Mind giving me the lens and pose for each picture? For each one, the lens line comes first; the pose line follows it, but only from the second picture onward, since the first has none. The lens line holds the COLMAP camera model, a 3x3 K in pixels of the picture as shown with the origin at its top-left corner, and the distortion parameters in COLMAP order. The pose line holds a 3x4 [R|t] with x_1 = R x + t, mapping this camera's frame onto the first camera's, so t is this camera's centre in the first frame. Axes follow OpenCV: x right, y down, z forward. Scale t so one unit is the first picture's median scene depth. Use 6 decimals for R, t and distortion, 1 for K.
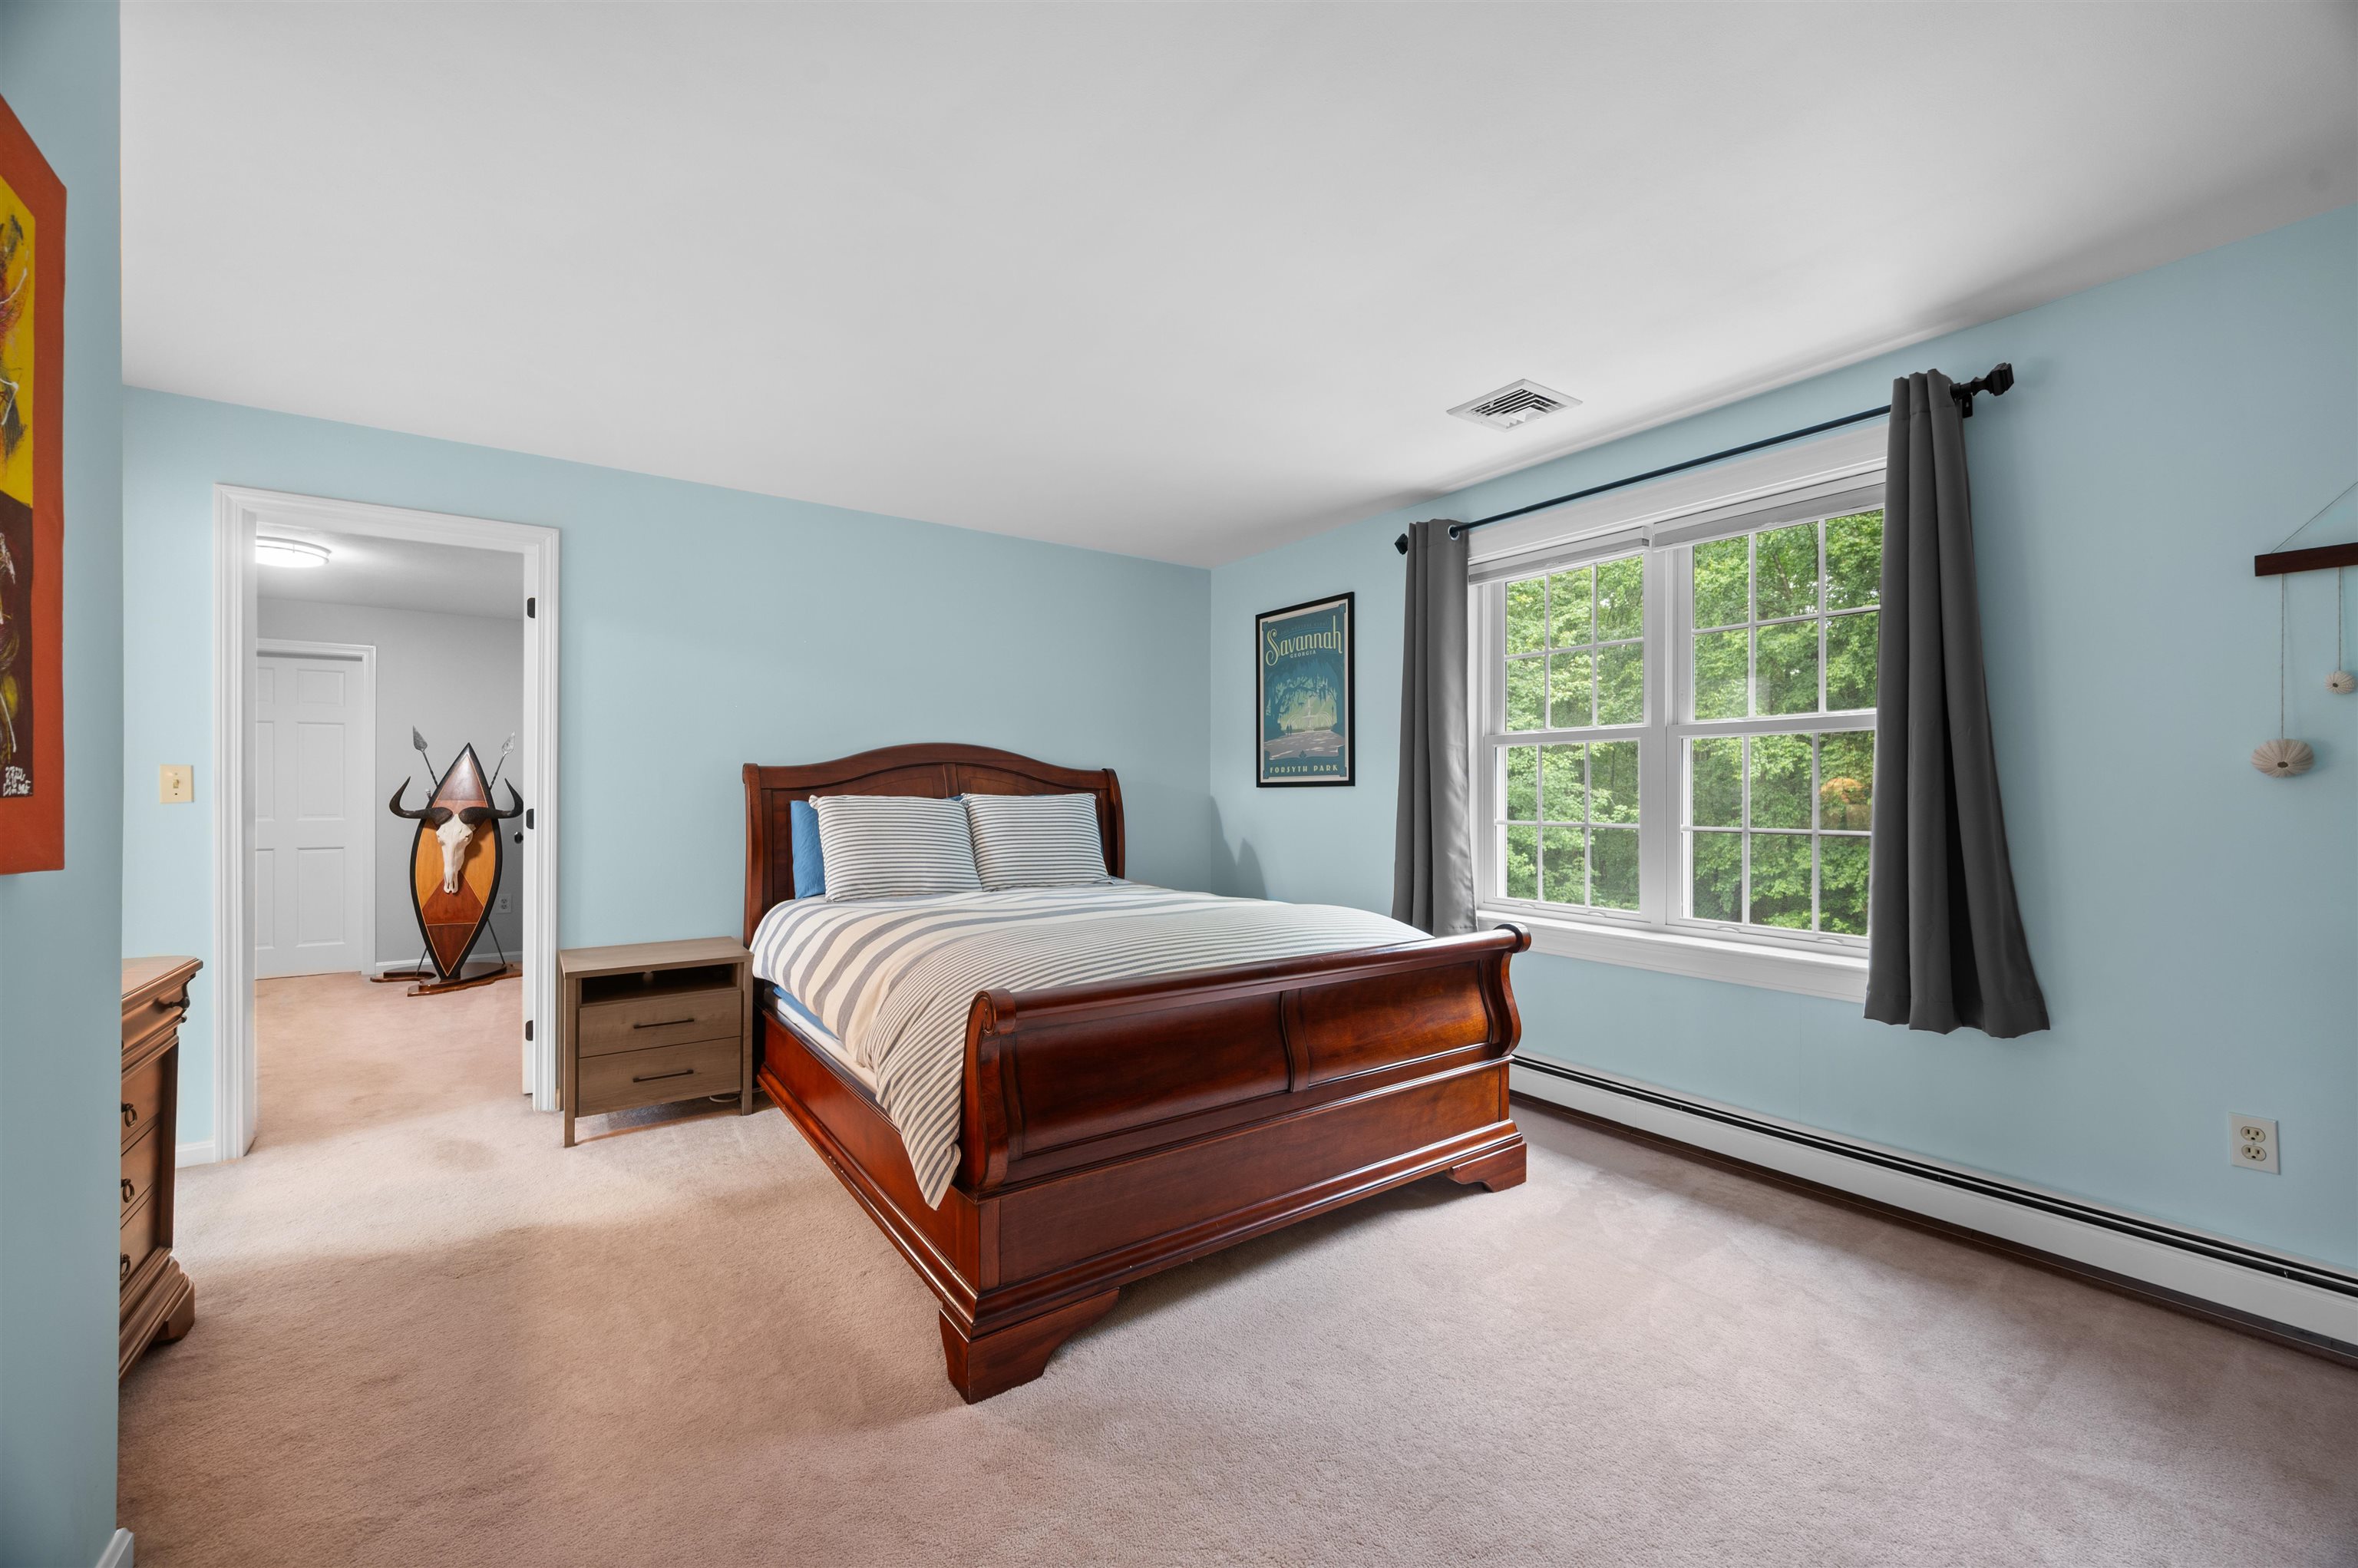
lens RADIAL K [[943.5, 0, 1175.4], [0, 943.5, 780.6], [0, 0, 1]] dist [-0.002952, 0.000134]
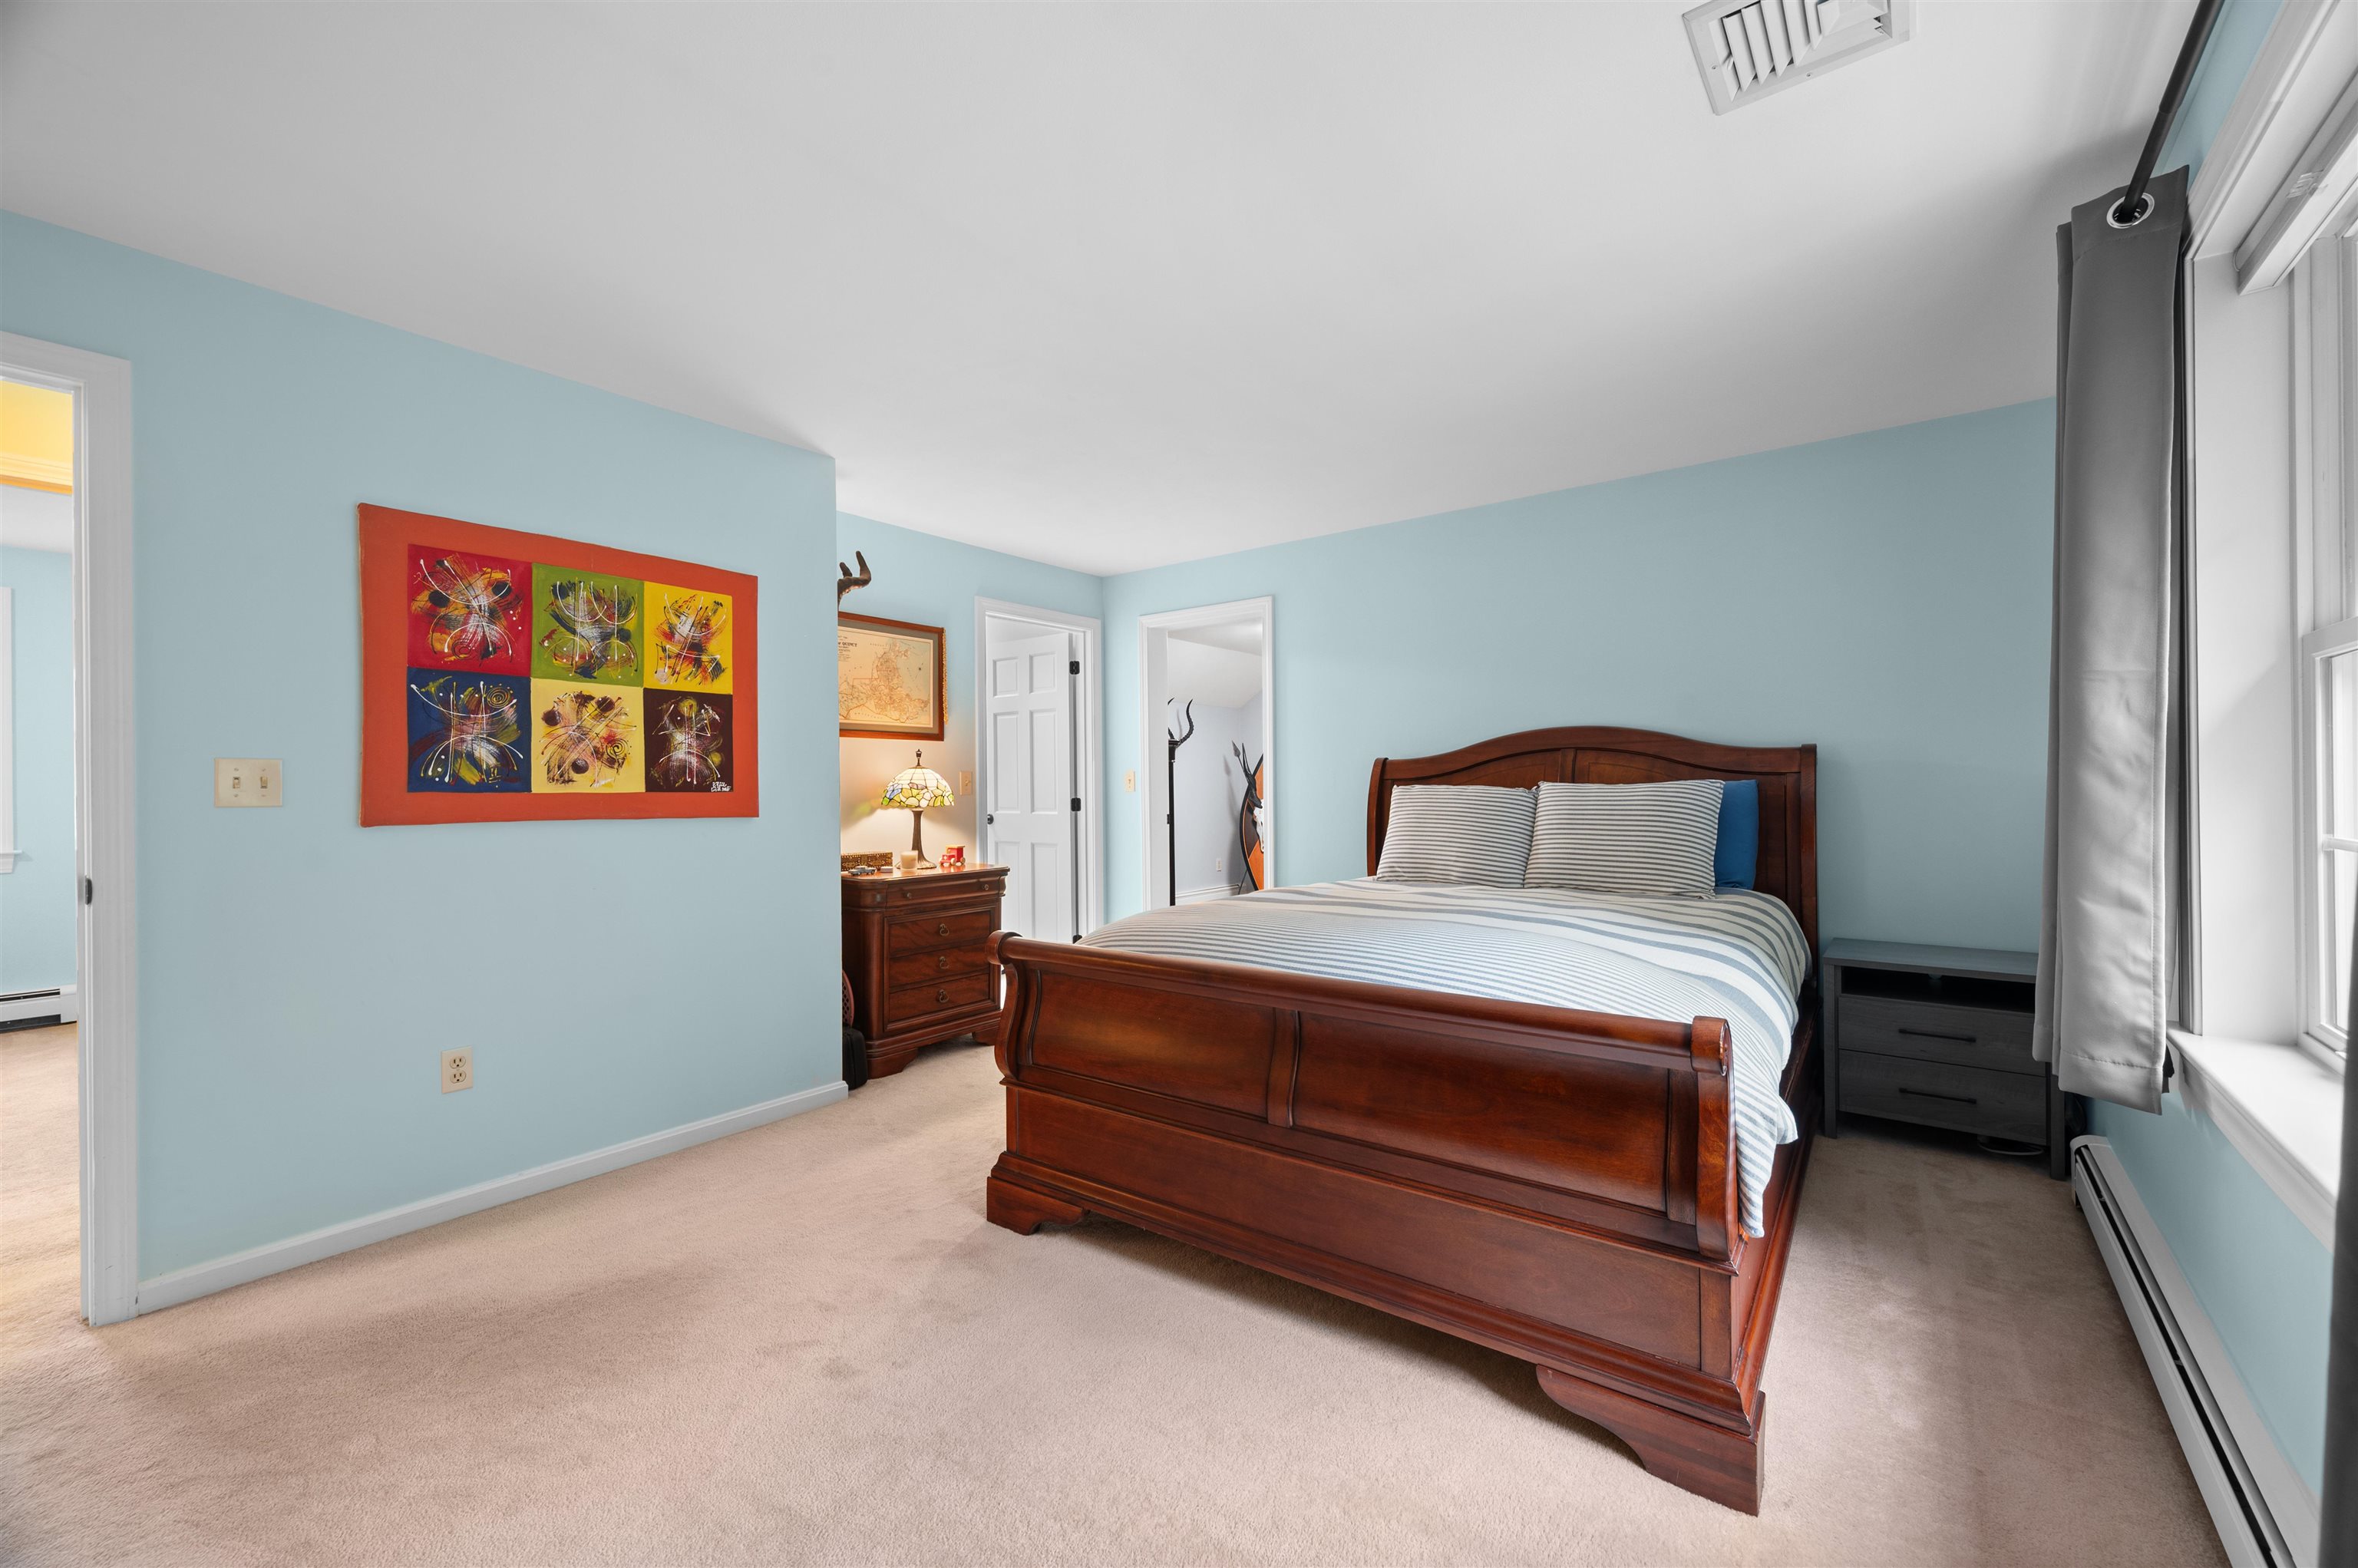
lens RADIAL K [[943.5, 0, 1183.5], [0, 943.5, 784.2], [0, 0, 1]] dist [-0.002952, 0.000134]
pose [[0.305898, -0.005508, -0.952048, 0.383302], [0.024201, 0.999705, 0.001993, 0.003943], [0.951757, -0.023650, 0.305941, 0.269344]]
